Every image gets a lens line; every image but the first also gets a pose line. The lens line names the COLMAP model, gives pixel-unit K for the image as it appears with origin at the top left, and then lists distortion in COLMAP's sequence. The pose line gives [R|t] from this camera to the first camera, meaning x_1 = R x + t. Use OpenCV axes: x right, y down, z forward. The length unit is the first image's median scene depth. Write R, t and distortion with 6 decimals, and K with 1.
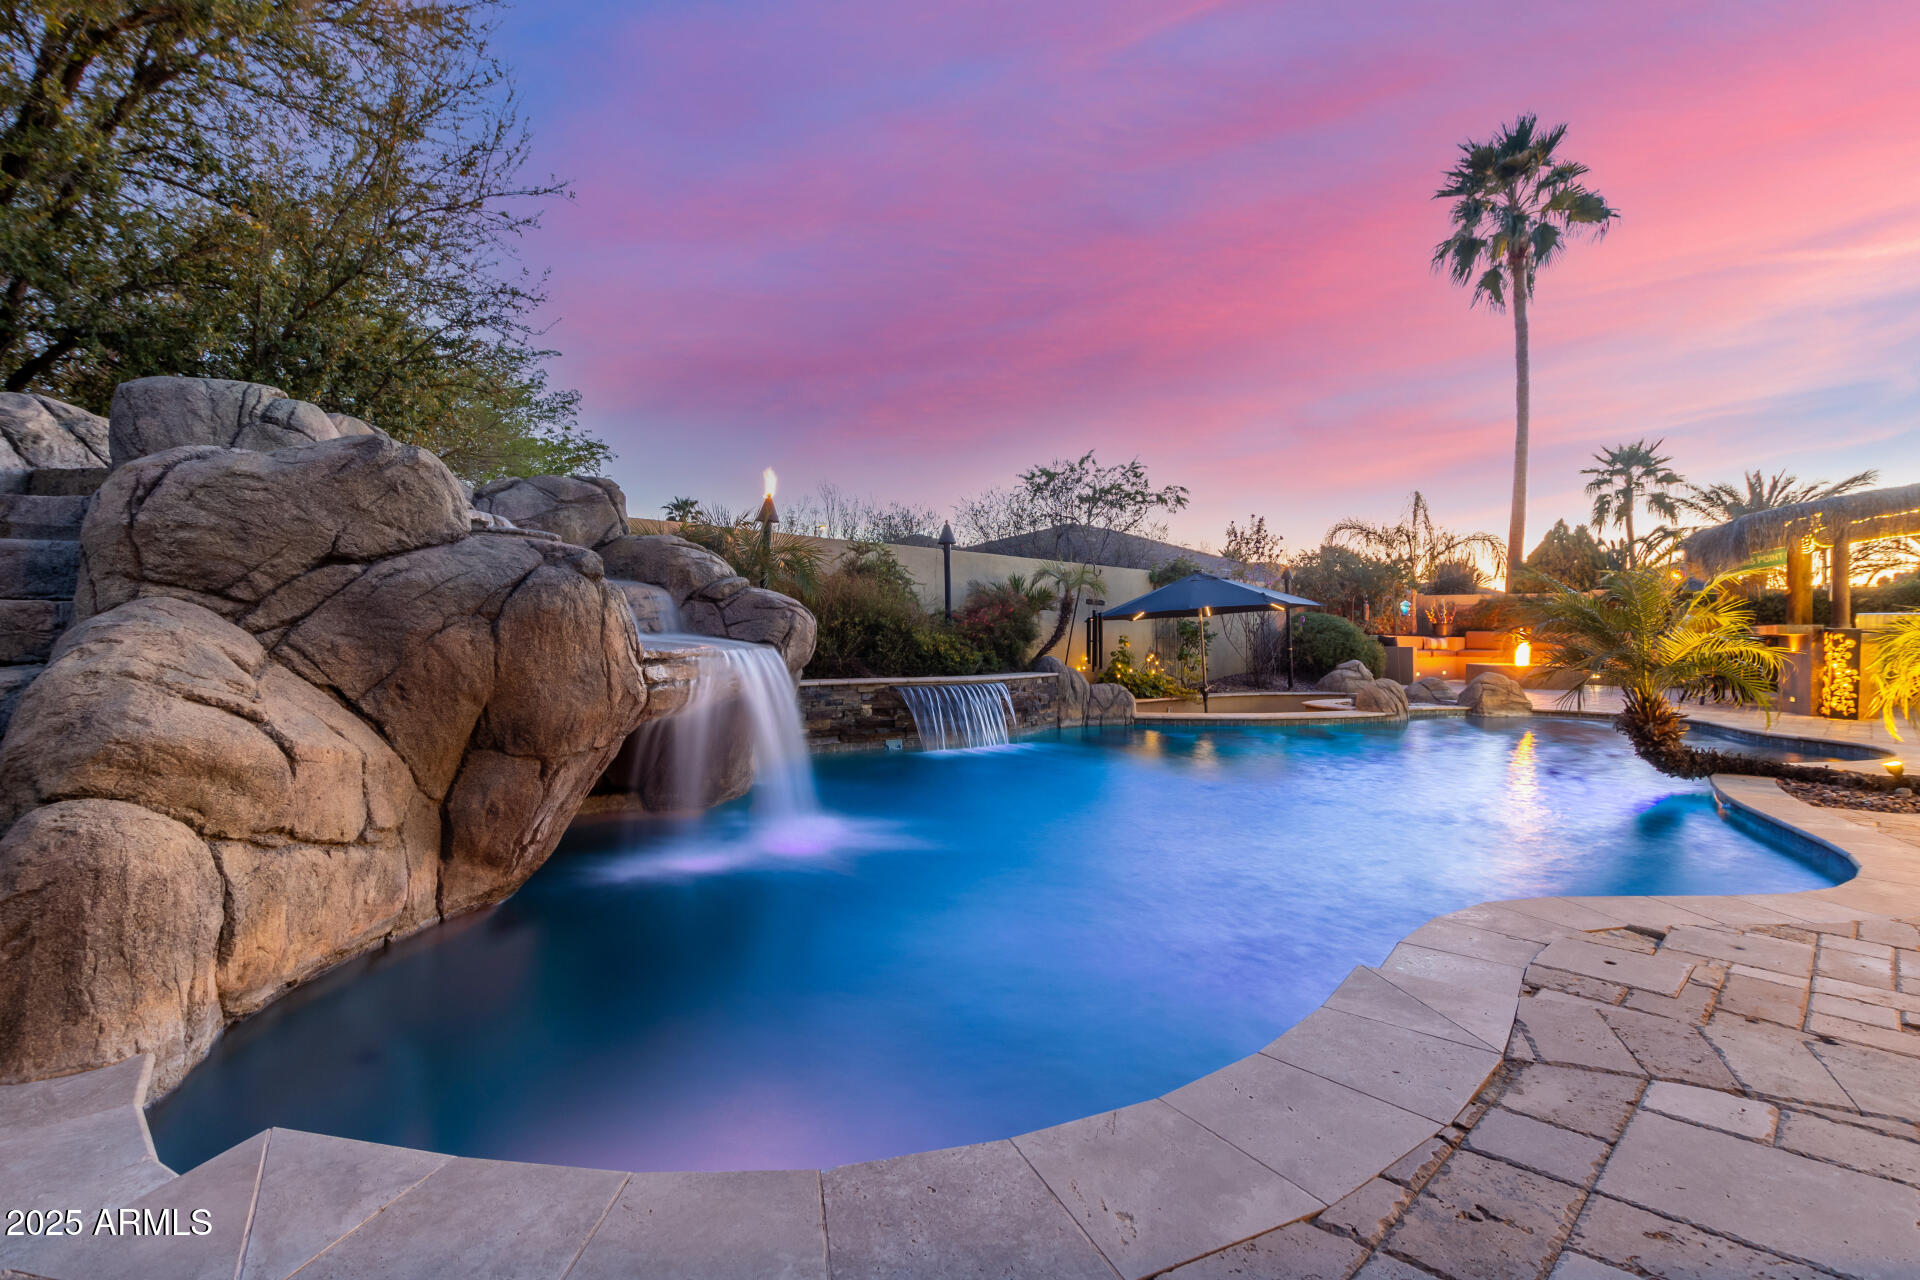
lens RADIAL K [[902.6, 0, 947.1], [0, 902.6, 651.1], [0, 0, 1]] dist [0.006029, 0.000750]
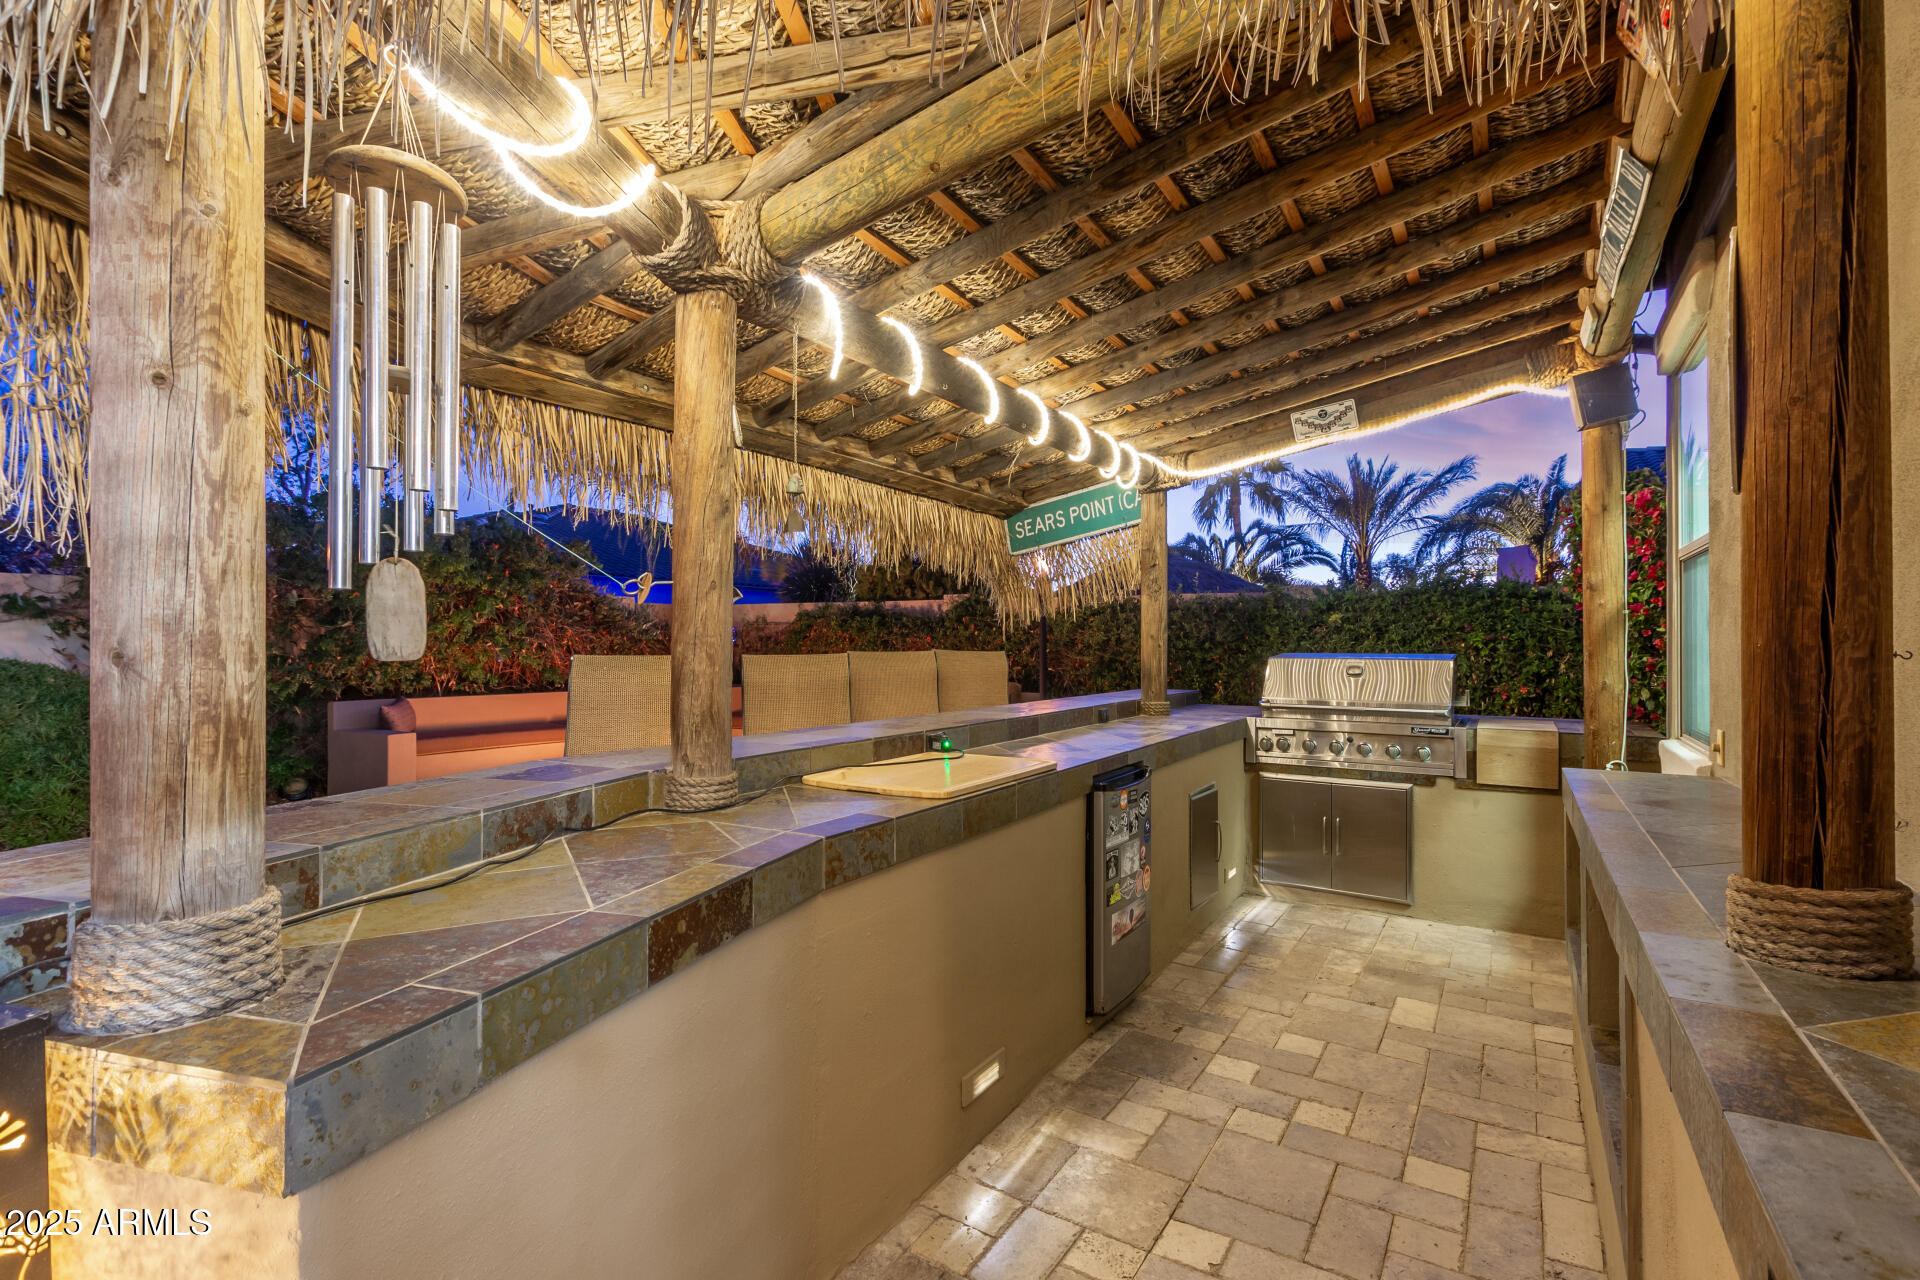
lens RADIAL K [[902.6, 0, 950.7], [0, 902.6, 640.1], [0, 0, 1]] dist [0.006029, 0.000750]
pose [[0.972994, -0.001499, 0.230826, 0.317696], [0.006606, 0.999750, -0.021353, -0.016877], [-0.230736, 0.022301, 0.972761, 0.269979]]
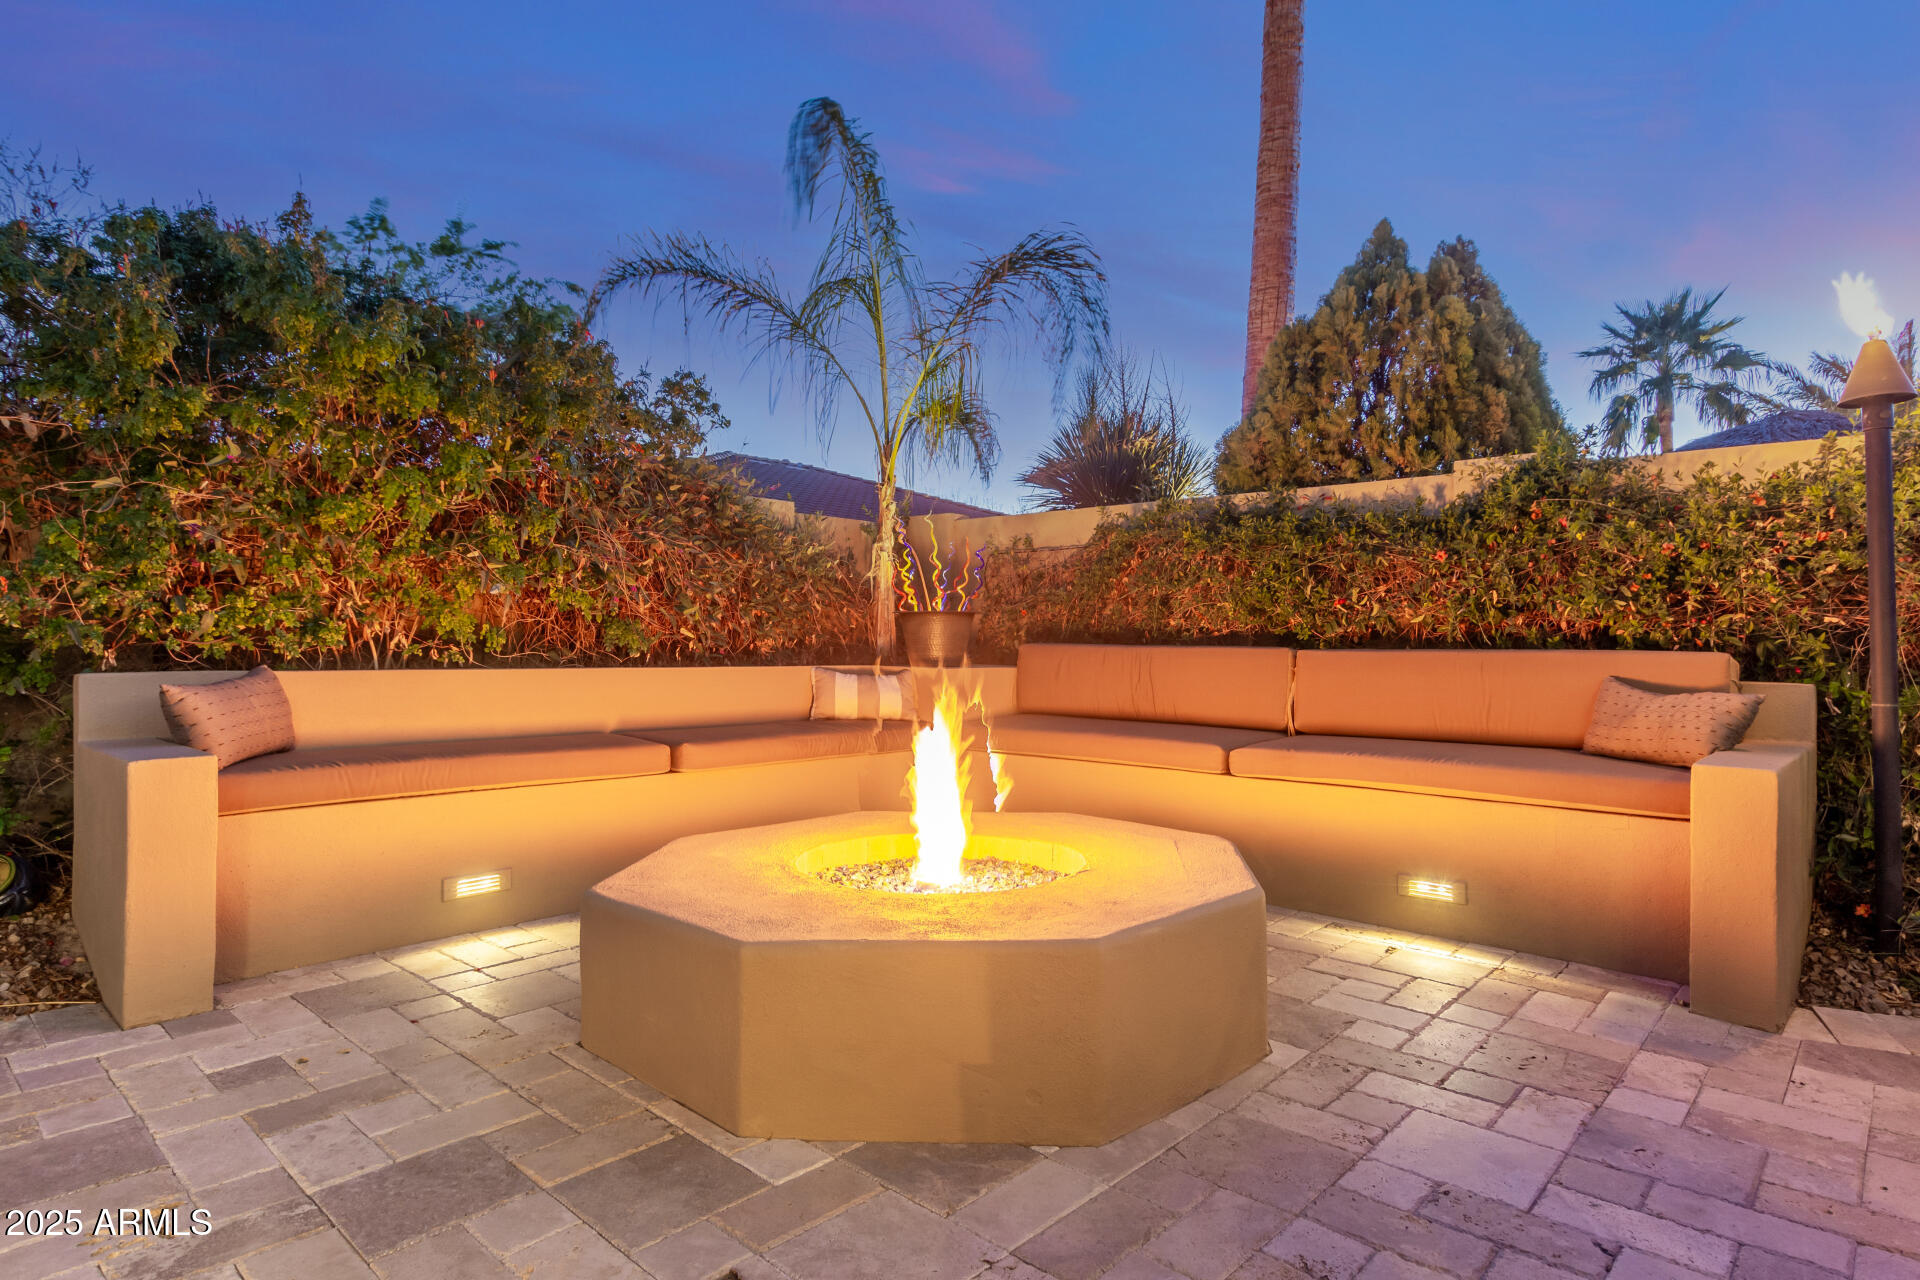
lens RADIAL K [[1045.8, 0, 976.4], [0, 1045.8, 631.7], [0, 0, 1]] dist [0.011338, 0.000029]
pose [[0.998466, 0.004514, 0.055185, 0.307143], [-0.003026, 0.999630, -0.027017, -0.009709], [-0.055286, 0.026808, 0.998111, 0.398534]]
